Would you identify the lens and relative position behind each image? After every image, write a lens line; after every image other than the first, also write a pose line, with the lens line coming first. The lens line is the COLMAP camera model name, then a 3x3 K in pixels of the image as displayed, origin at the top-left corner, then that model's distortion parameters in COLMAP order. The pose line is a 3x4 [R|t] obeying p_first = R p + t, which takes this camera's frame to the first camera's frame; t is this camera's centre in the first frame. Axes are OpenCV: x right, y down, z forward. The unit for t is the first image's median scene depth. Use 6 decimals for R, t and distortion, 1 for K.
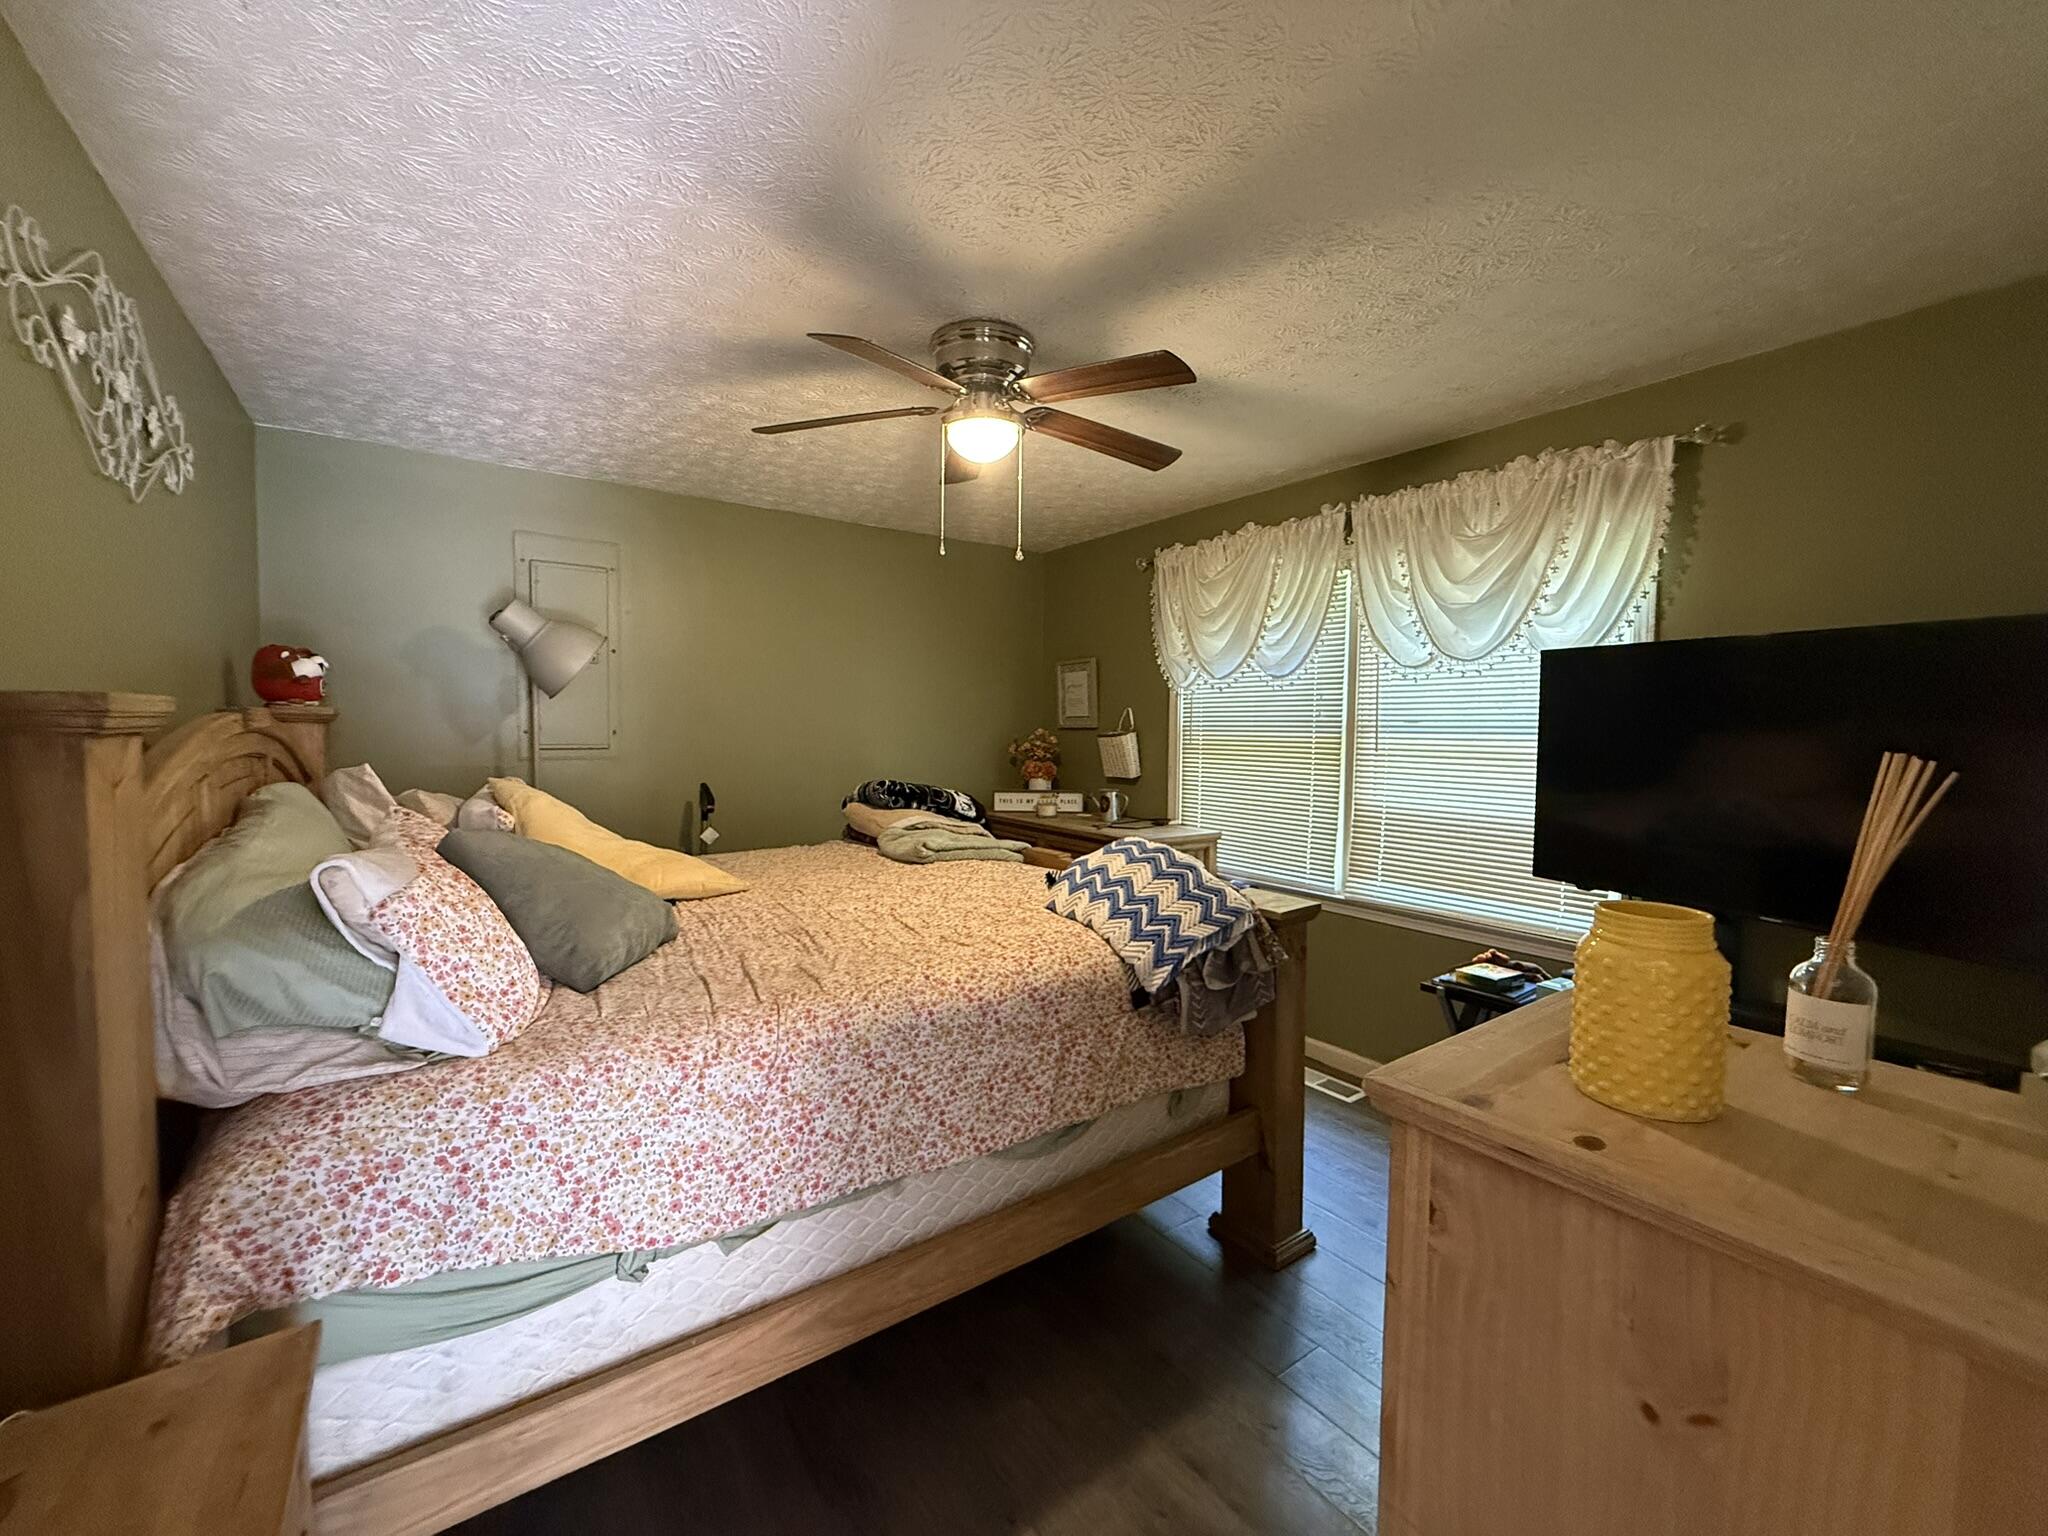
lens RADIAL K [[816.4, 0, 1017.7], [0, 816.4, 766.2], [0, 0, 1]] dist [-0.000759, 0.000068]
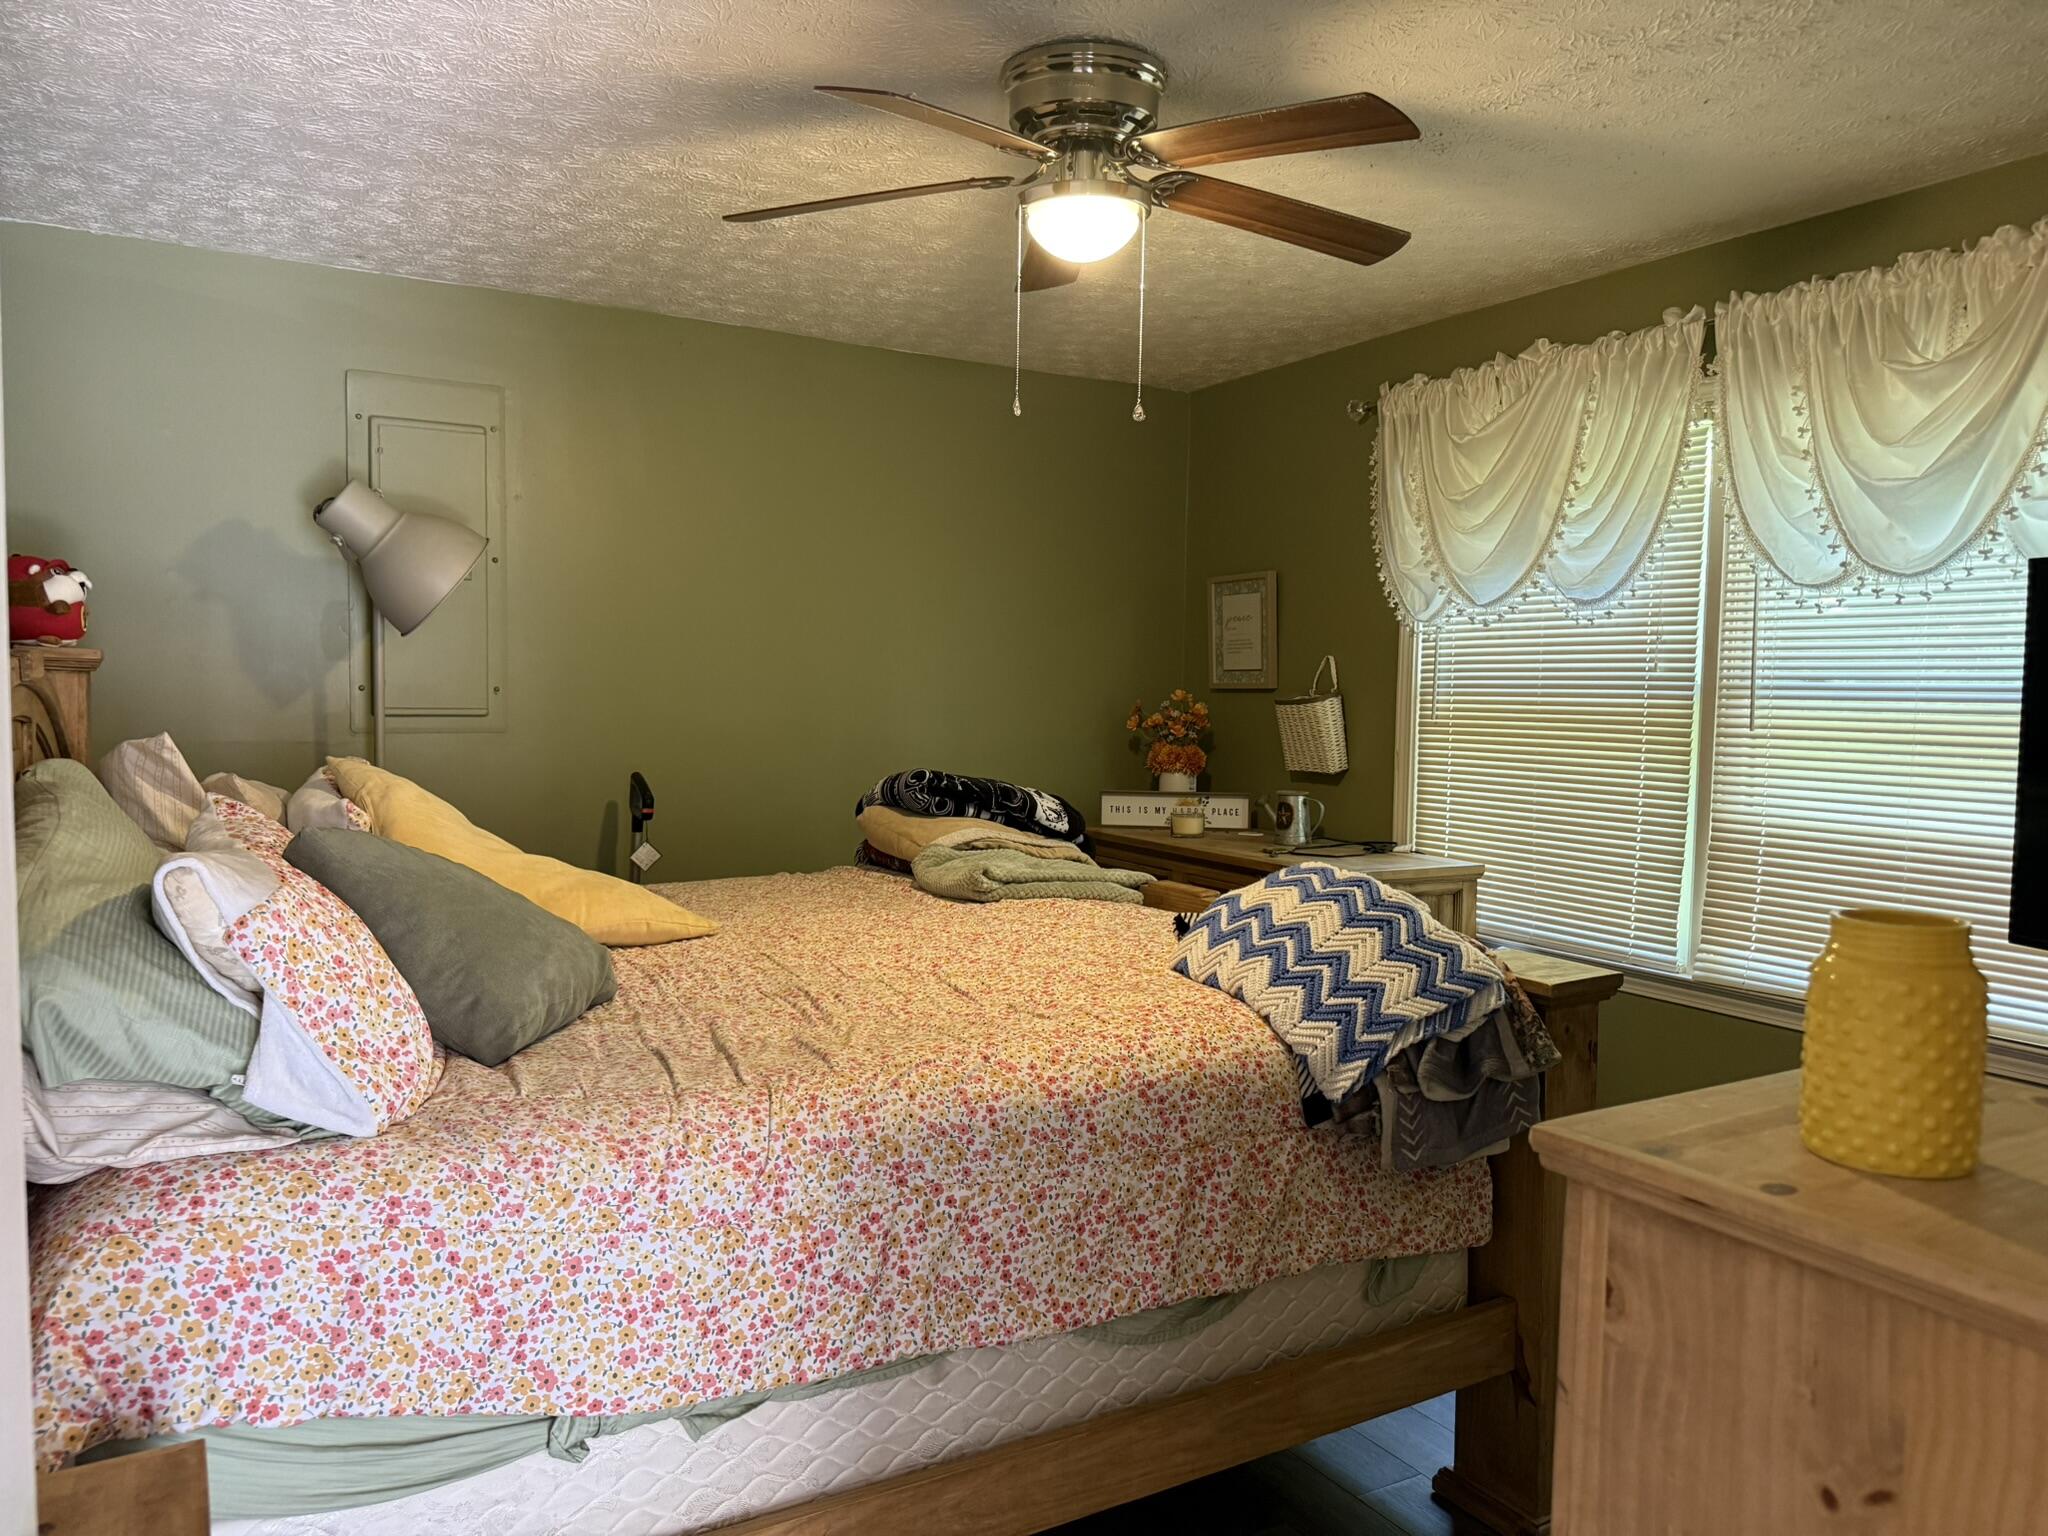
lens RADIAL K [[1431.9, 0, 1022.8], [0, 1431.9, 773.8], [0, 0, 1]] dist [0.069013, -0.088919]
pose [[0.995905, 0.011096, -0.089722, 0.023686], [-0.010013, 0.999872, 0.012508, 0.011456], [0.089849, -0.011559, 0.995888, -0.179005]]
